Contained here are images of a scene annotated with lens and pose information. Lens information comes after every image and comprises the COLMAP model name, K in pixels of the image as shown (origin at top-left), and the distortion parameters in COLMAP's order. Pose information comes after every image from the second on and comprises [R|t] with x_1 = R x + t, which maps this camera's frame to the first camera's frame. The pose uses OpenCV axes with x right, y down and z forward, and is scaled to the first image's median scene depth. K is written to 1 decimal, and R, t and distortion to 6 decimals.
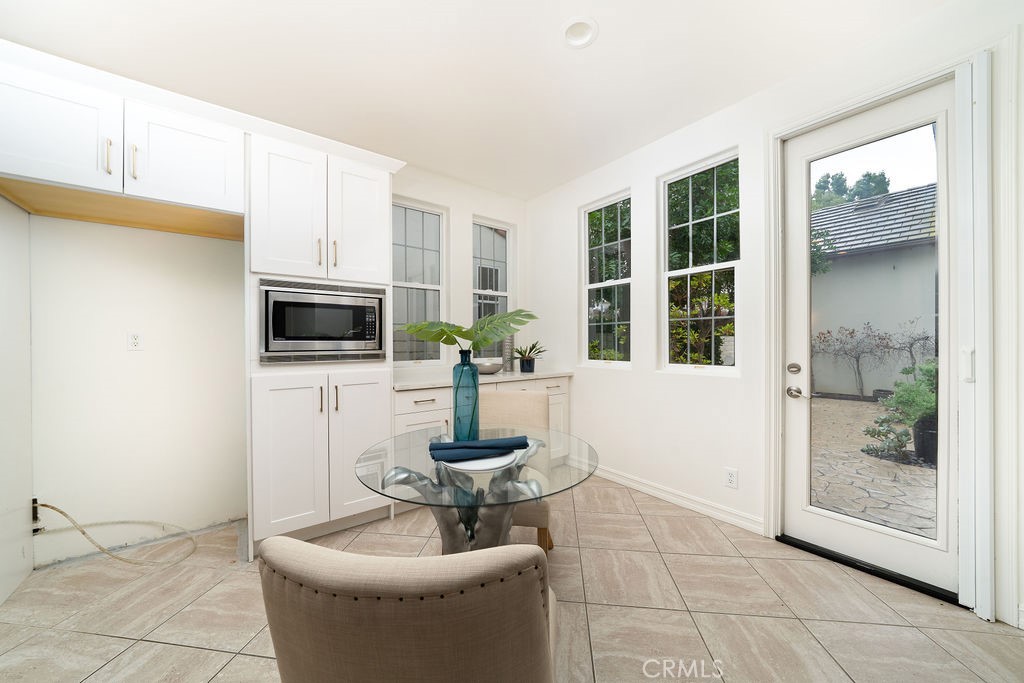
lens RADIAL K [[363.9, 0, 509.8], [0, 363.9, 343.2], [0, 0, 1]] dist [-0.008268, -0.000733]
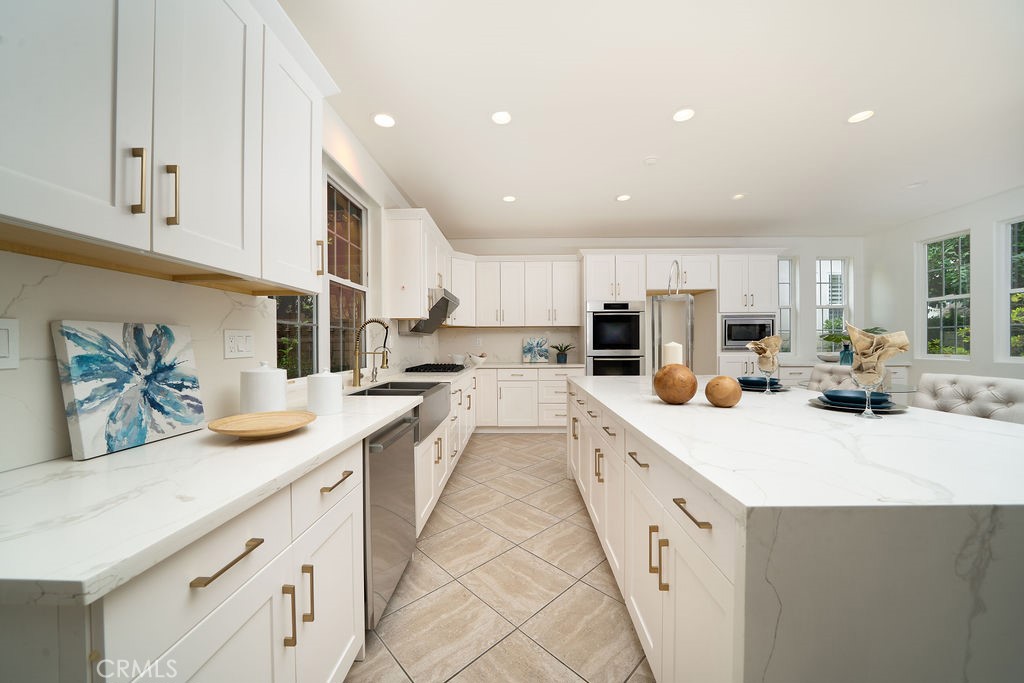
lens RADIAL K [[363.9, 0, 517.6], [0, 363.9, 344.2], [0, 0, 1]] dist [-0.008268, -0.000733]
pose [[0.788865, 0.002117, -0.614563, -0.243098], [0.002390, 0.999976, 0.006512, -0.004552], [0.614562, -0.006606, 0.788841, -1.467822]]
